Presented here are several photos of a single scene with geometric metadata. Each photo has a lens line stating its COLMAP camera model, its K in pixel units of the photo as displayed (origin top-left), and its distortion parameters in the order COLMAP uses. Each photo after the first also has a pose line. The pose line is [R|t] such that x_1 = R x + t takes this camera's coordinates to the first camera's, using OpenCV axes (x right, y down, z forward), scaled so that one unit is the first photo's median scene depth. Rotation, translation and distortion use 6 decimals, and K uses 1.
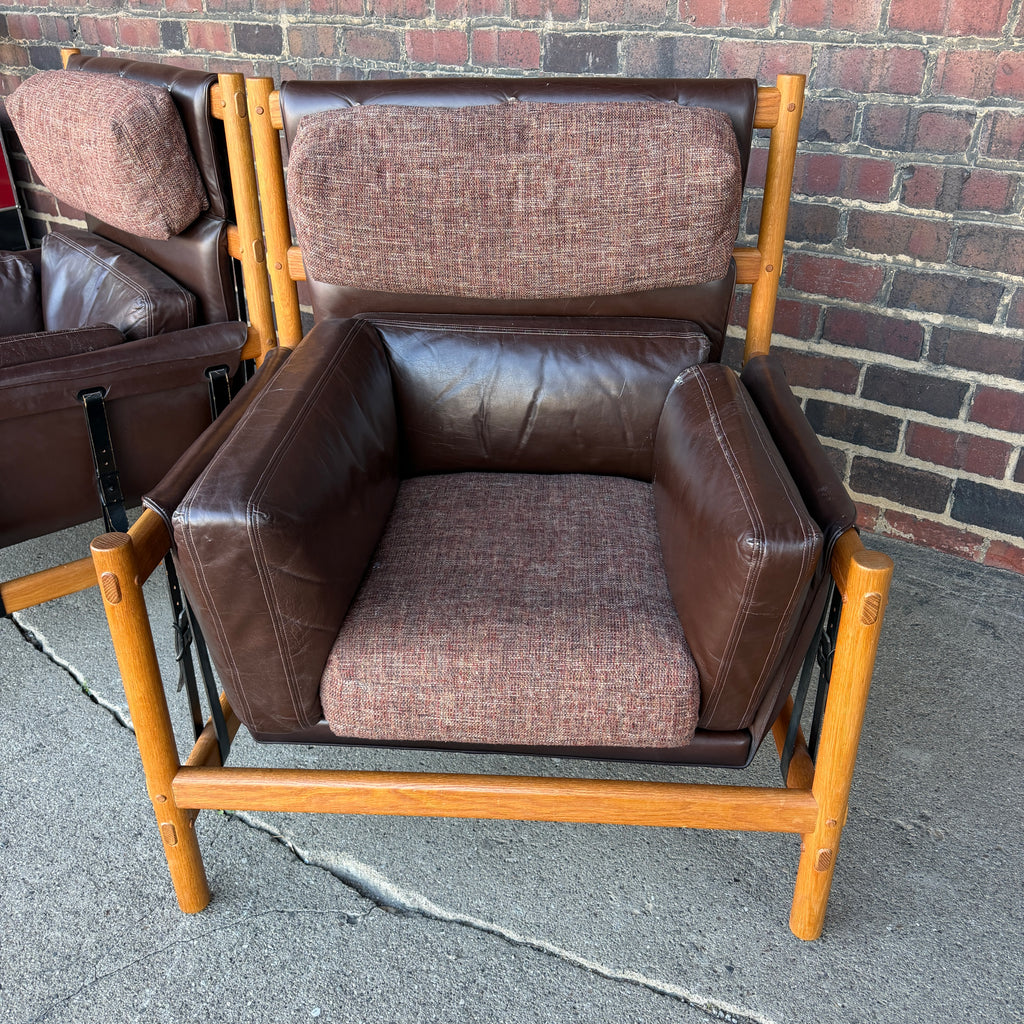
lens RADIAL K [[961.2, 0, 518.3], [0, 961.2, 537.9], [0, 0, 1]] dist [-0.011213, 0.000000]
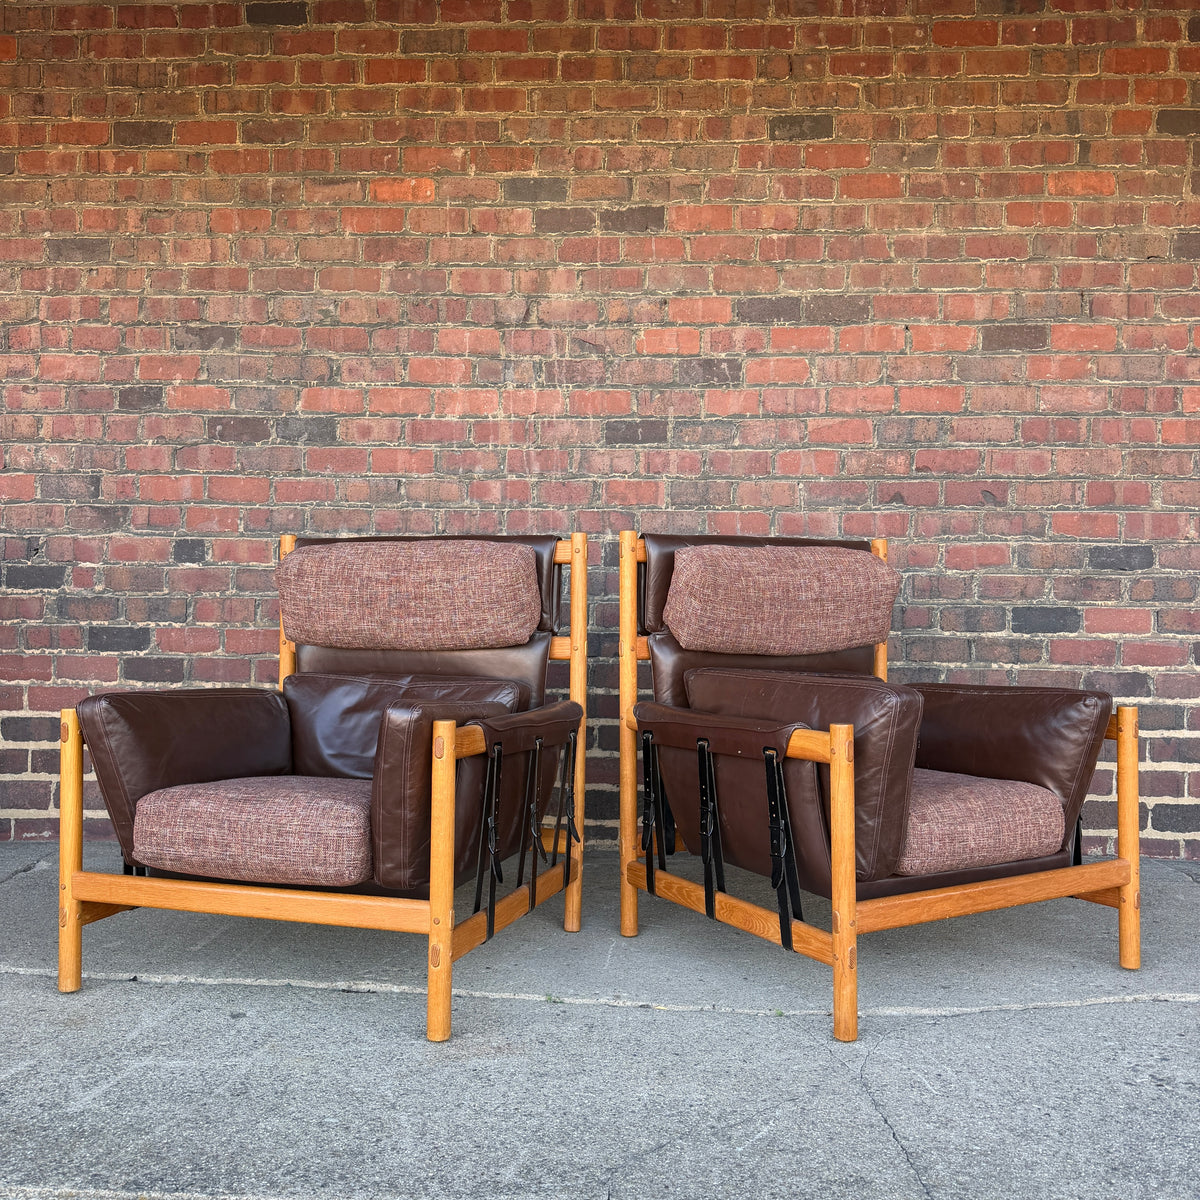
lens RADIAL K [[1117.5, 0, 592.7], [0, 1117.5, 607.9], [0, 0, 1]] dist [0.006211, 0.000000]
pose [[0.835944, 0.008838, 0.548744, -1.019893], [0.268190, 0.865777, -0.422497, 0.292402], [-0.478824, 0.500351, 0.721371, -0.165693]]
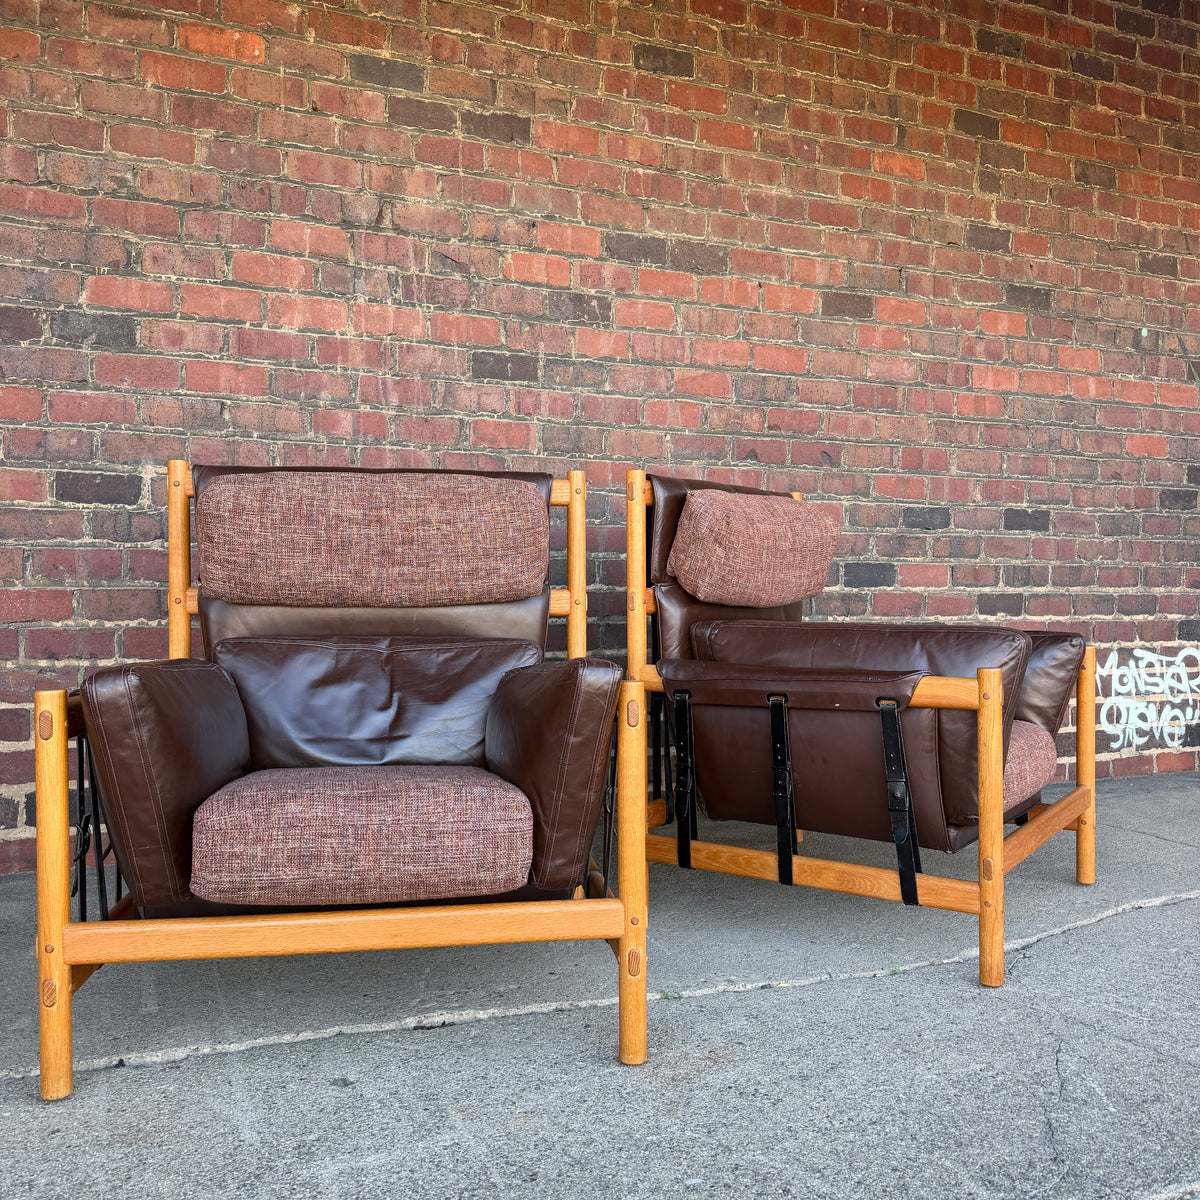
lens RADIAL K [[1123.1, 0, 590.1], [0, 1123.1, 617.3], [0, 0, 1]] dist [-0.001272, 0.000000]
pose [[0.517925, -0.021595, 0.855154, -1.328925], [0.425463, 0.873766, -0.235617, 0.050070], [-0.742116, 0.485868, 0.461733, 0.309340]]
